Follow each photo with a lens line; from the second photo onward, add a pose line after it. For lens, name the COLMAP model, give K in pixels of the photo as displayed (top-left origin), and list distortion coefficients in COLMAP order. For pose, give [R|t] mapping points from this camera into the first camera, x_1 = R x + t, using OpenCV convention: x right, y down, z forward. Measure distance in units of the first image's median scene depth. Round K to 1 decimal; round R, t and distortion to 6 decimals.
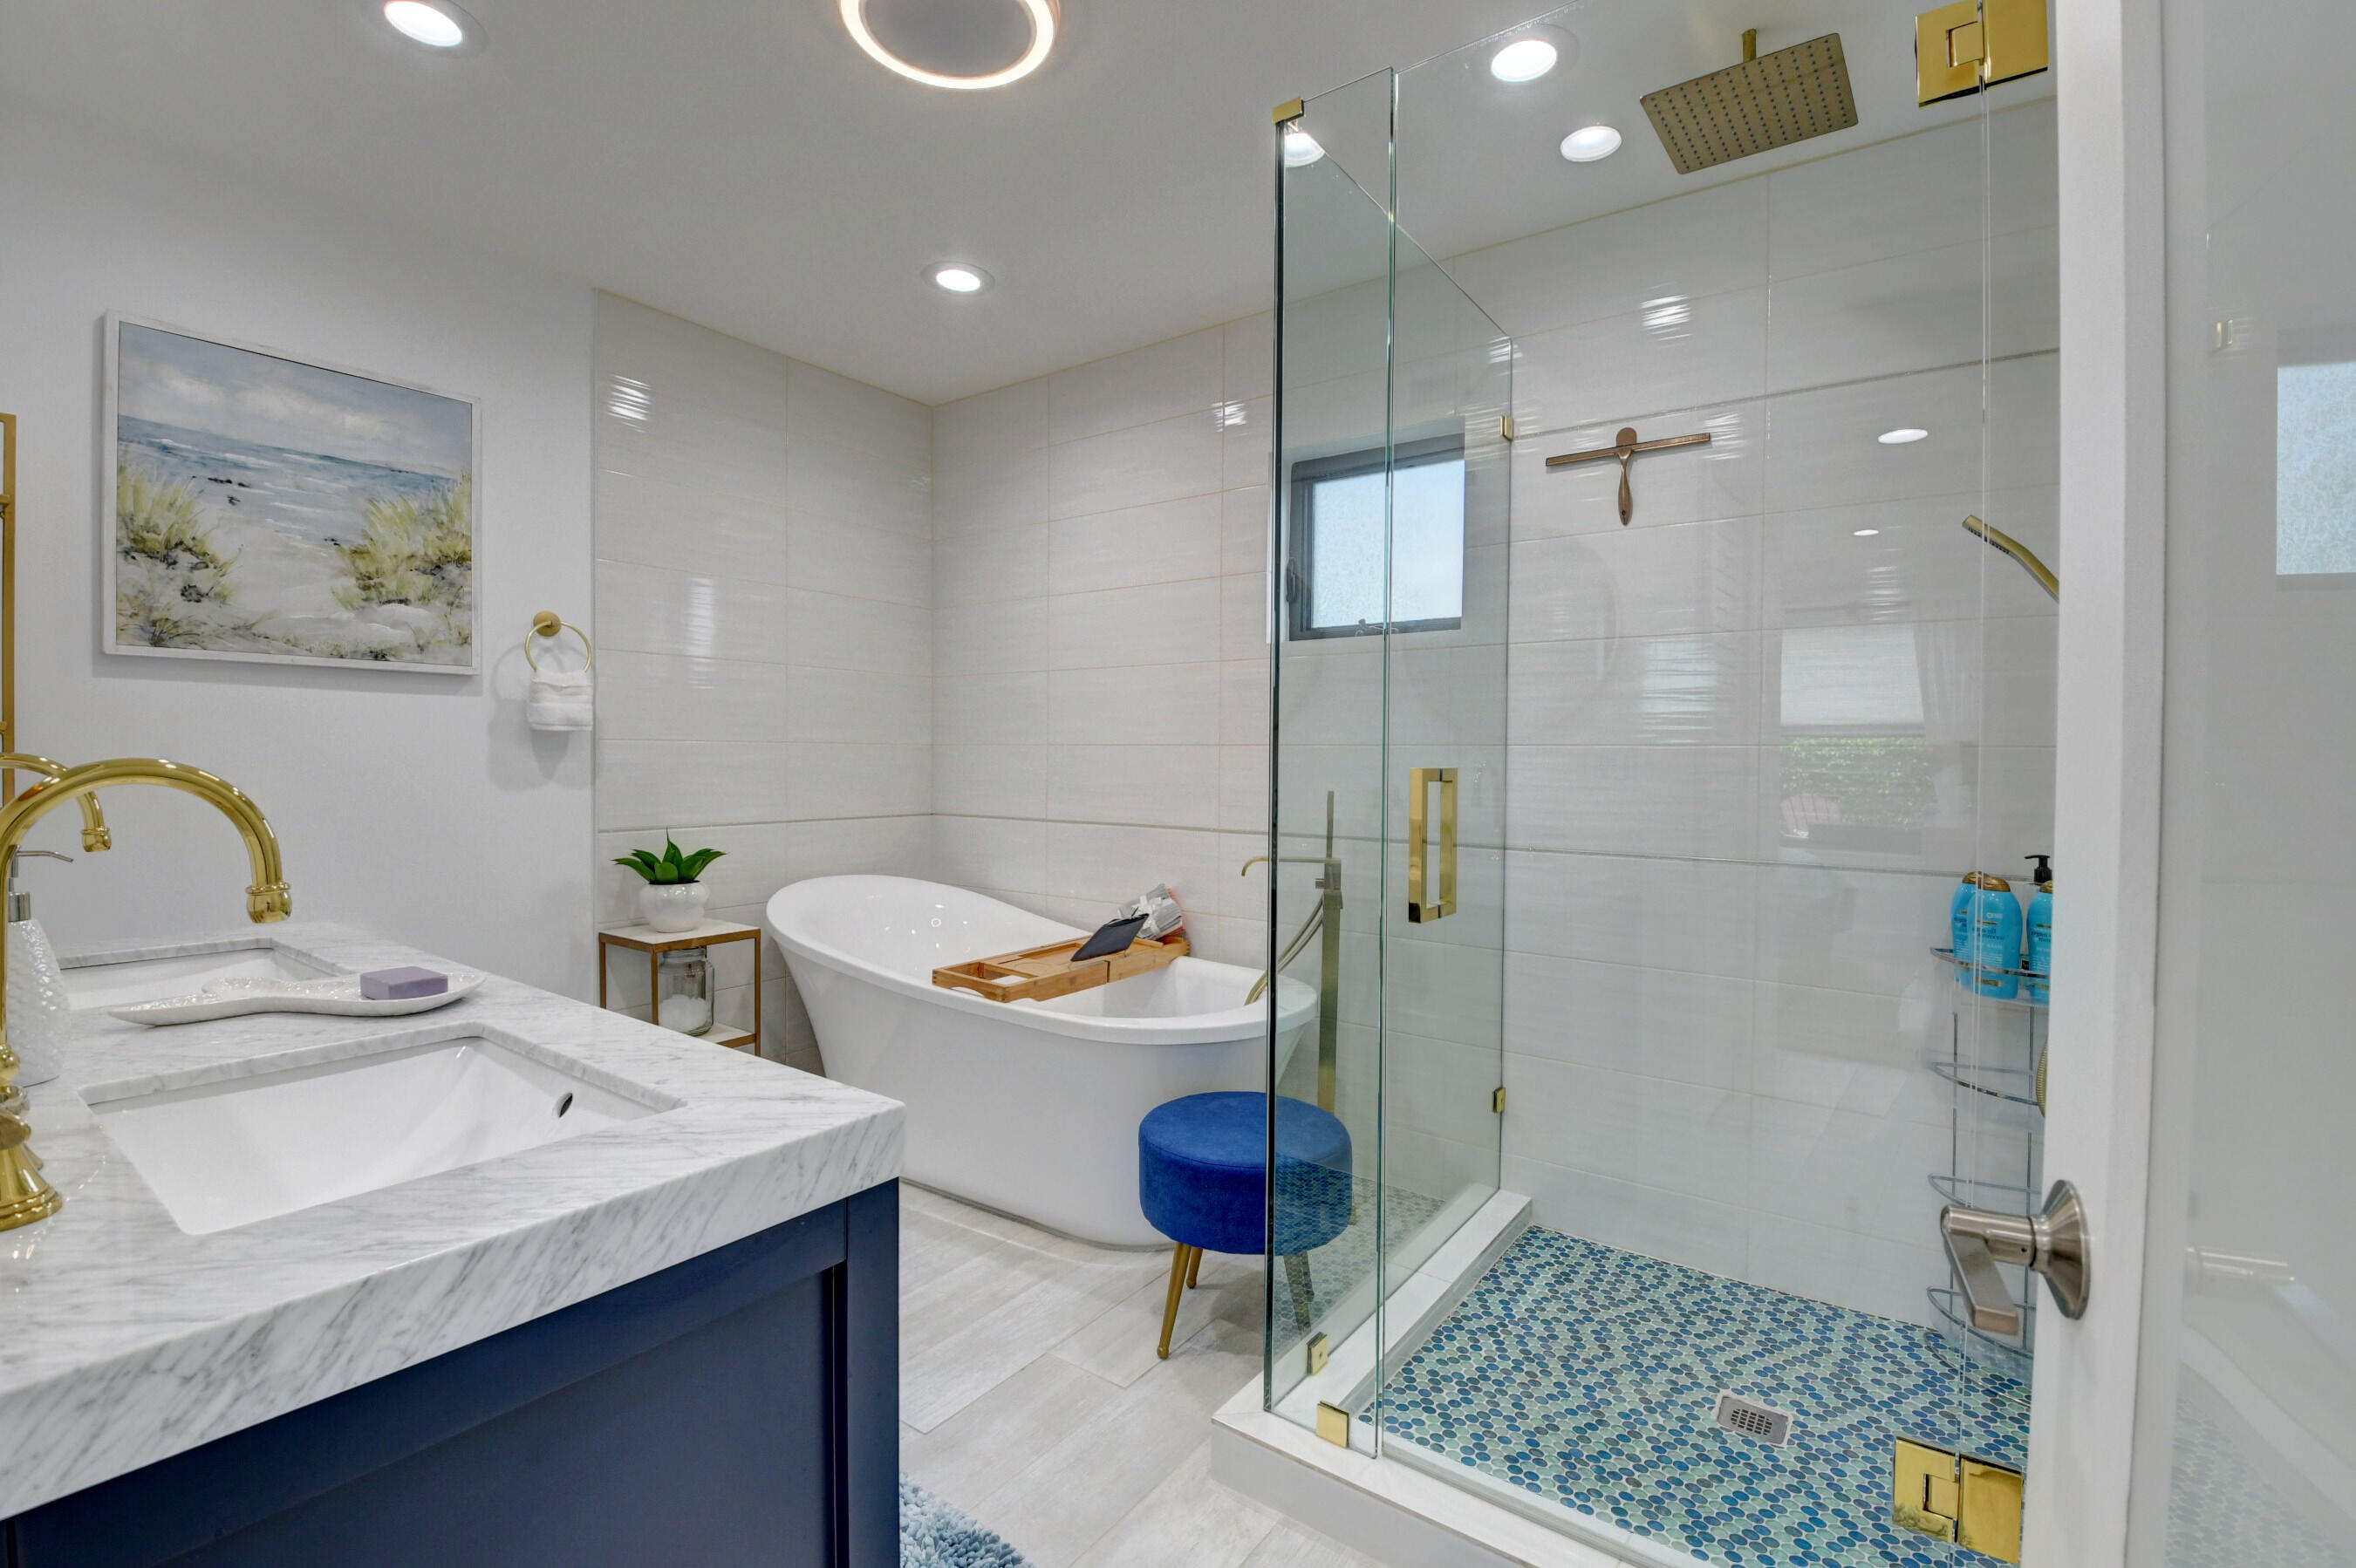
lens RADIAL K [[1047.4, 0, 1173.9], [0, 1047.4, 773.9], [0, 0, 1]] dist [-0.019307, -0.000856]
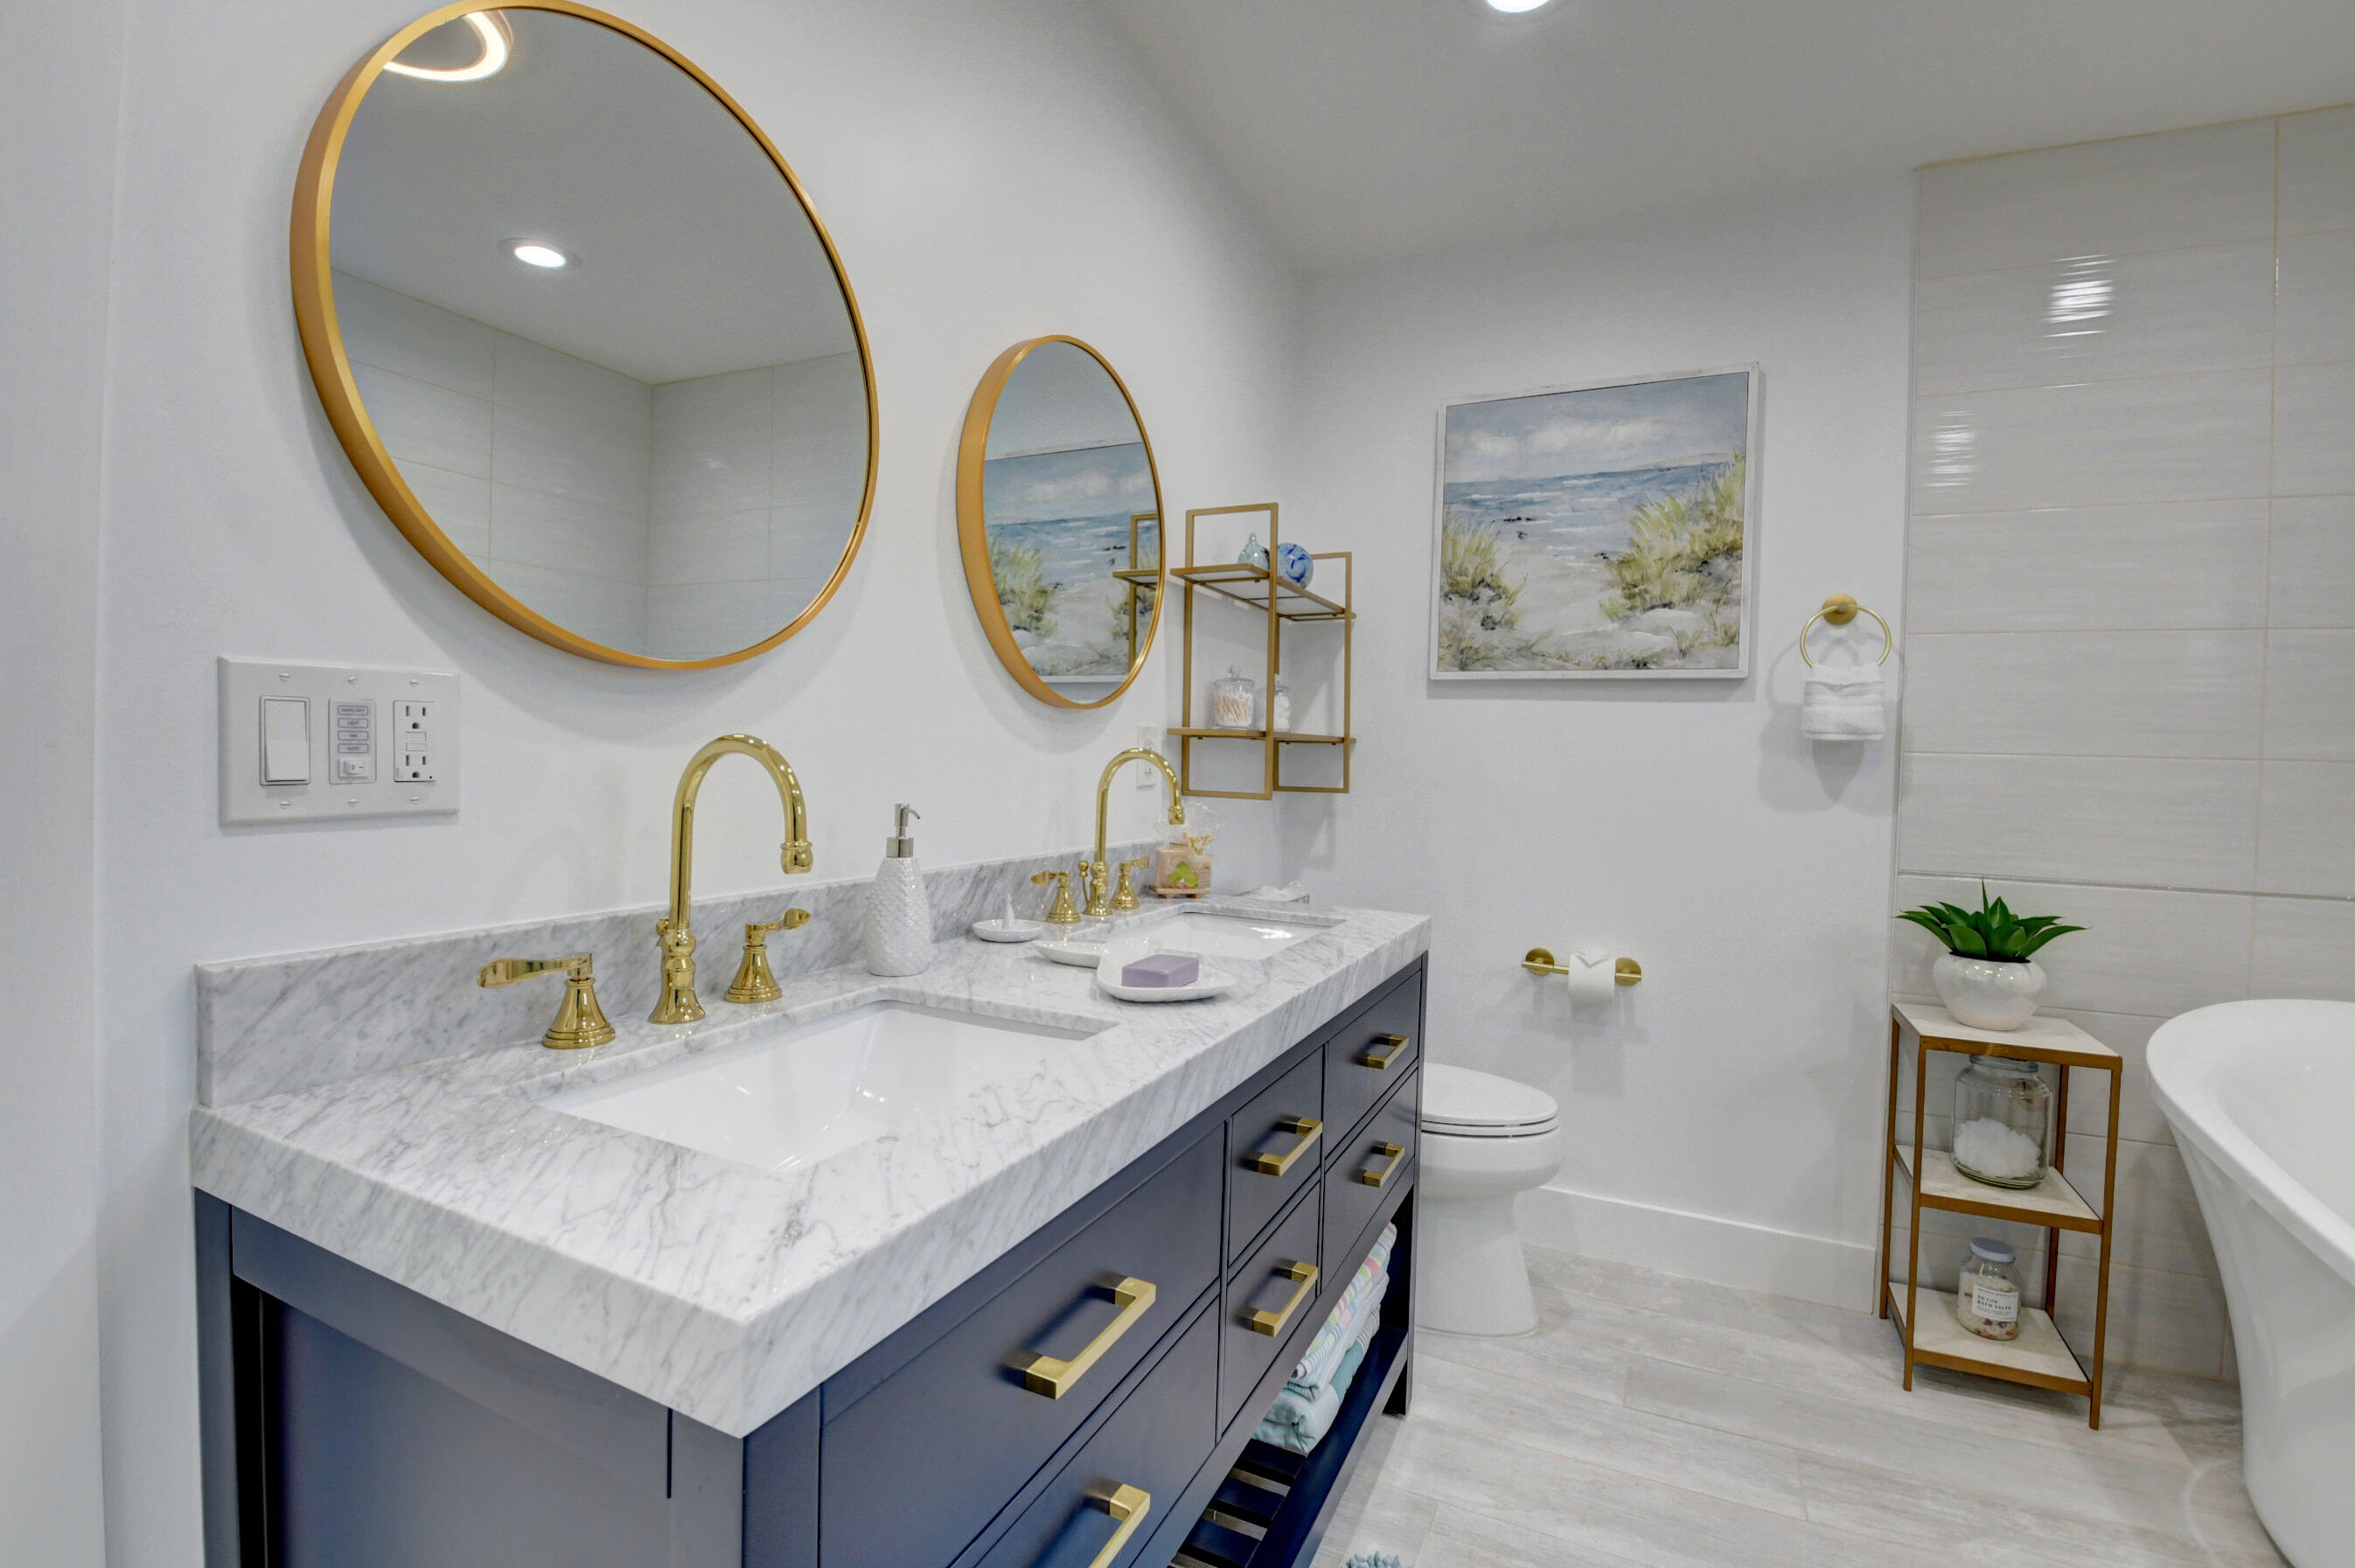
lens RADIAL K [[1047.0, 0, 1174.3], [0, 1047.0, 770.7], [0, 0, 1]] dist [-0.019307, -0.000856]
pose [[0.172828, 0.010192, -0.984899, 0.123153], [-0.042804, 0.999079, 0.002828, 0.001404], [0.984022, 0.041669, 0.173105, 0.407837]]
